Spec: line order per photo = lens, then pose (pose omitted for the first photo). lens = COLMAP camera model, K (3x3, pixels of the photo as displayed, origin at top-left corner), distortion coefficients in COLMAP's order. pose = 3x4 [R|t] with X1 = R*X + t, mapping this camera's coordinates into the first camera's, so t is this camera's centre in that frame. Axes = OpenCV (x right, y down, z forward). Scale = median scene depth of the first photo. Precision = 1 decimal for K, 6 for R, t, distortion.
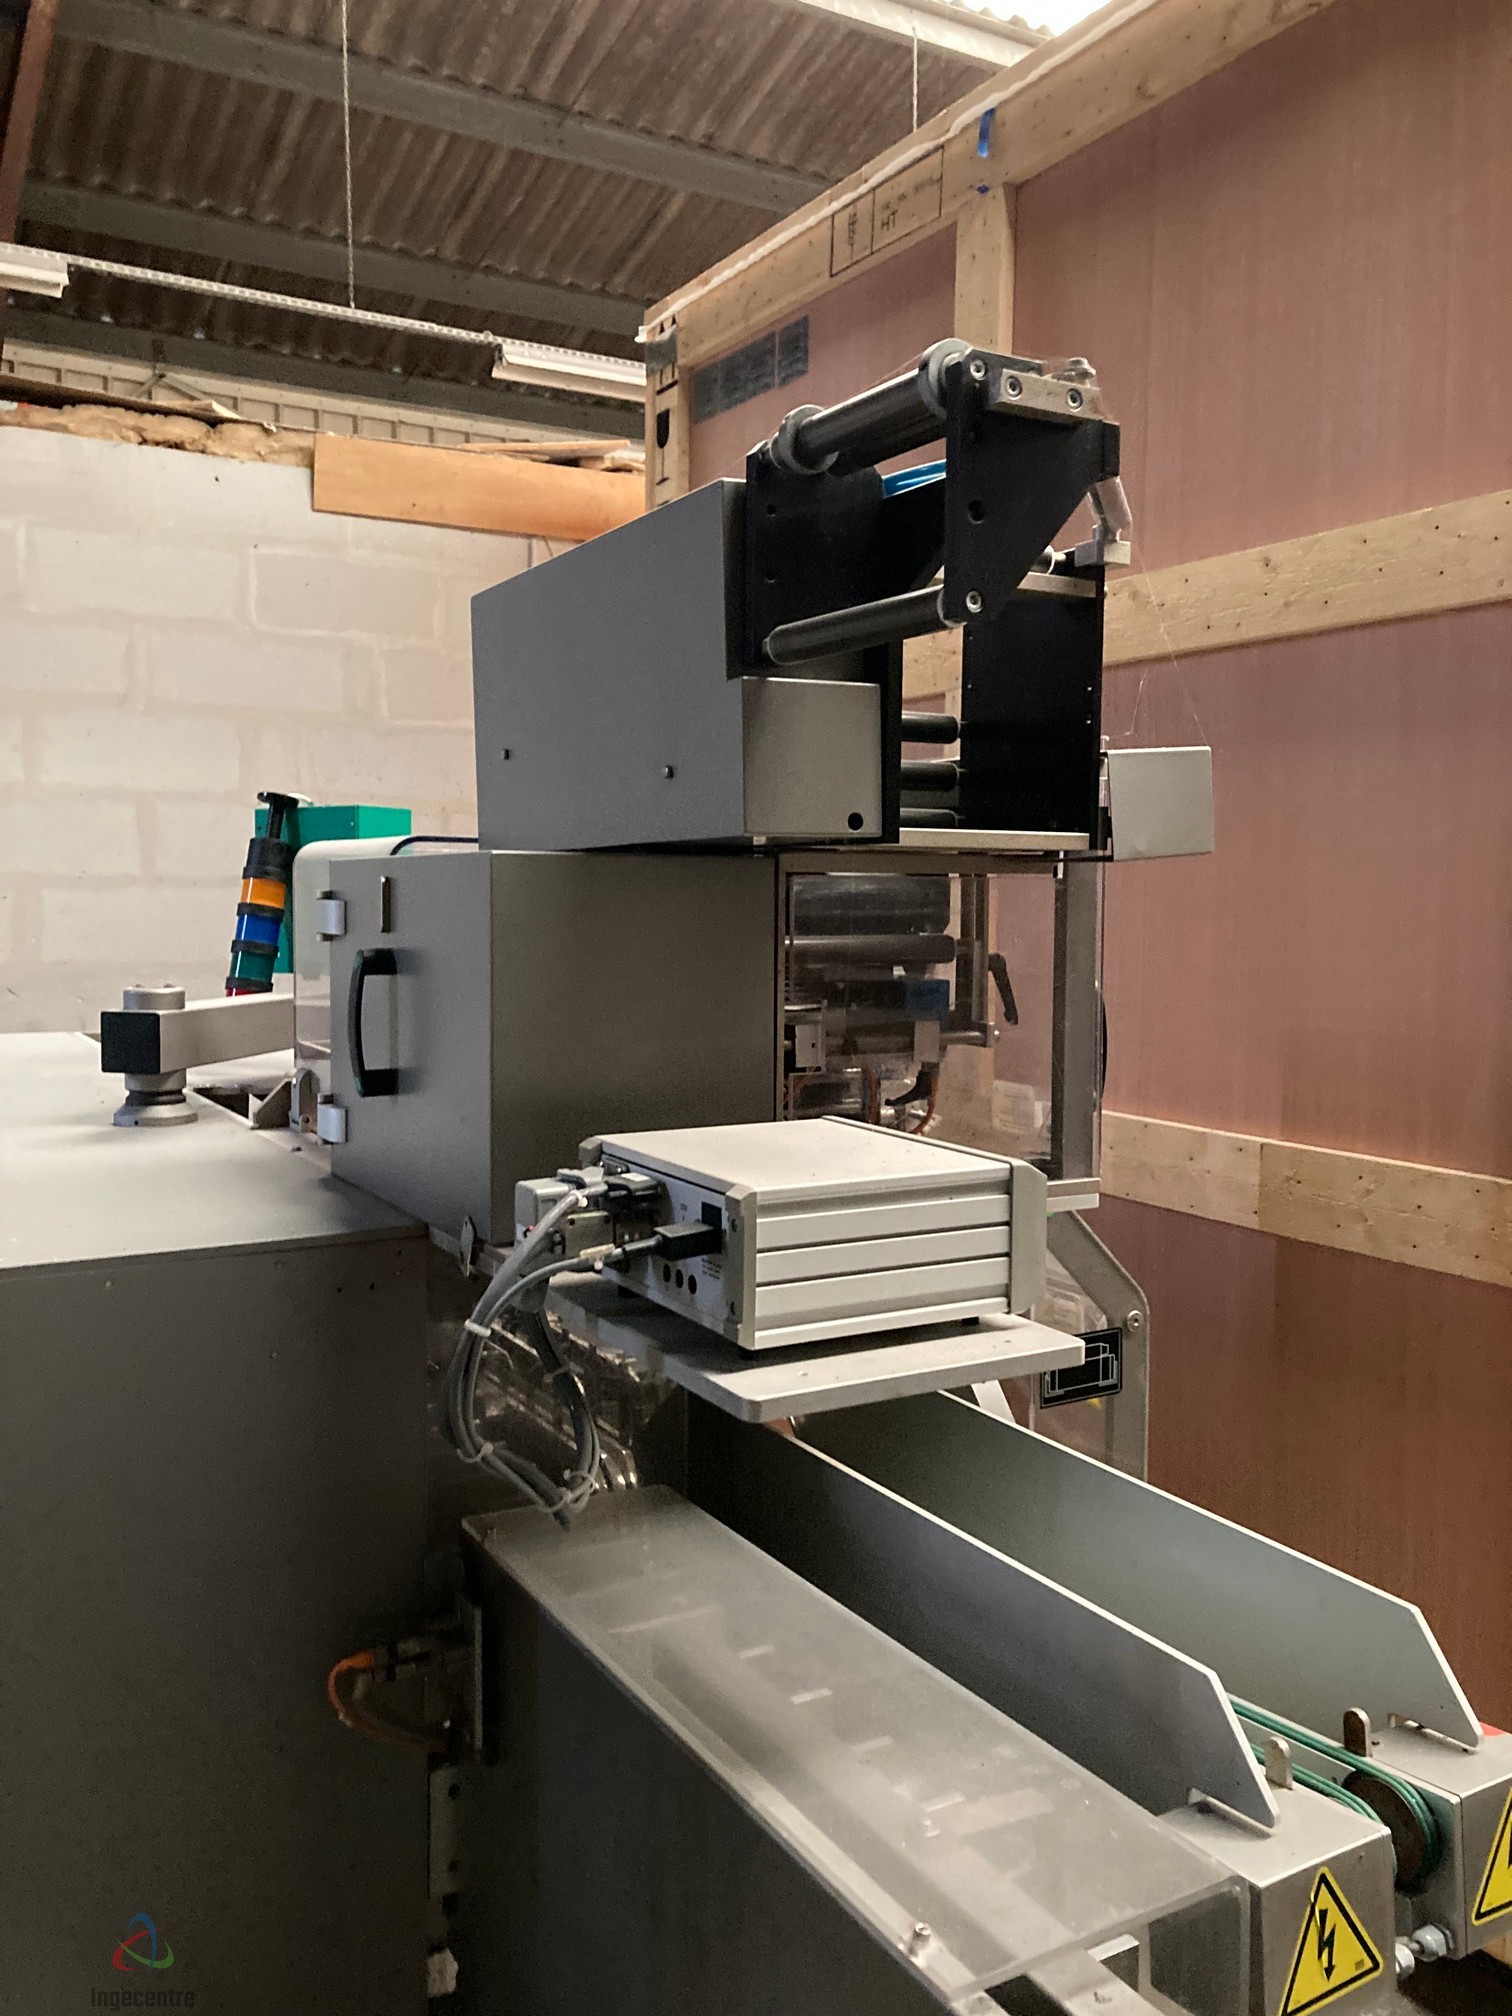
lens RADIAL K [[1659.9, 0, 758.5], [0, 1659.9, 985.9], [0, 0, 1]] dist [0.012313, 0.014394]
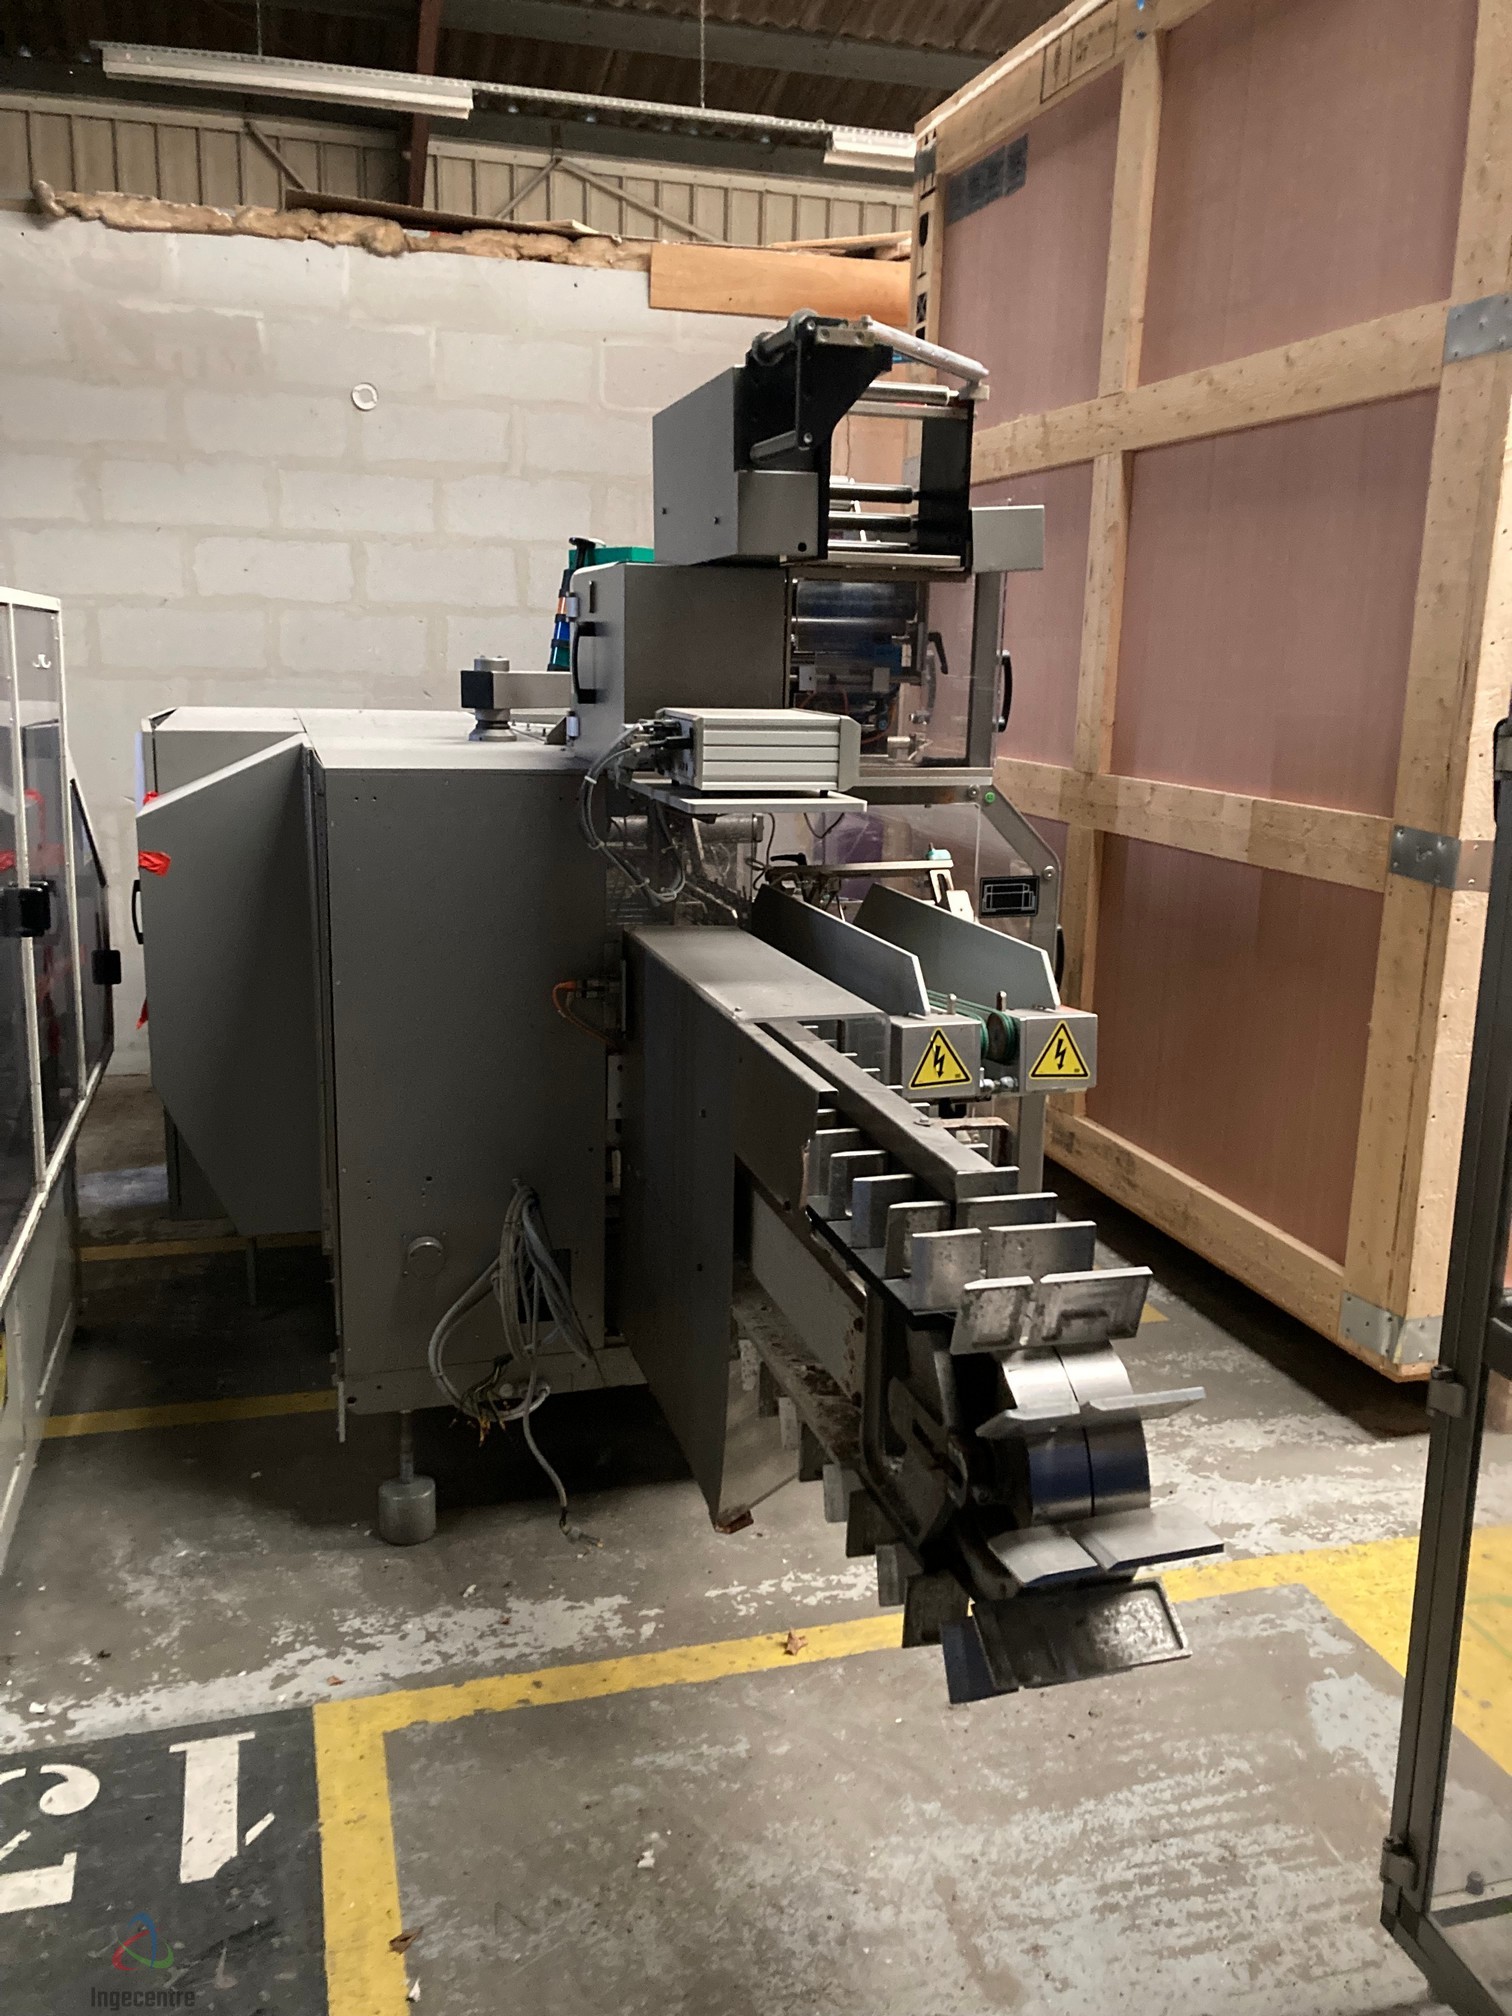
lens RADIAL K [[1659.9, 0, 763.9], [0, 1659.9, 1021.6], [0, 0, 1]] dist [0.012313, 0.014394]
pose [[0.971702, 0.066240, -0.226733, 0.167720], [-0.028948, 0.986034, 0.164009, 0.044014], [0.234431, -0.152804, 0.960049, -0.326289]]
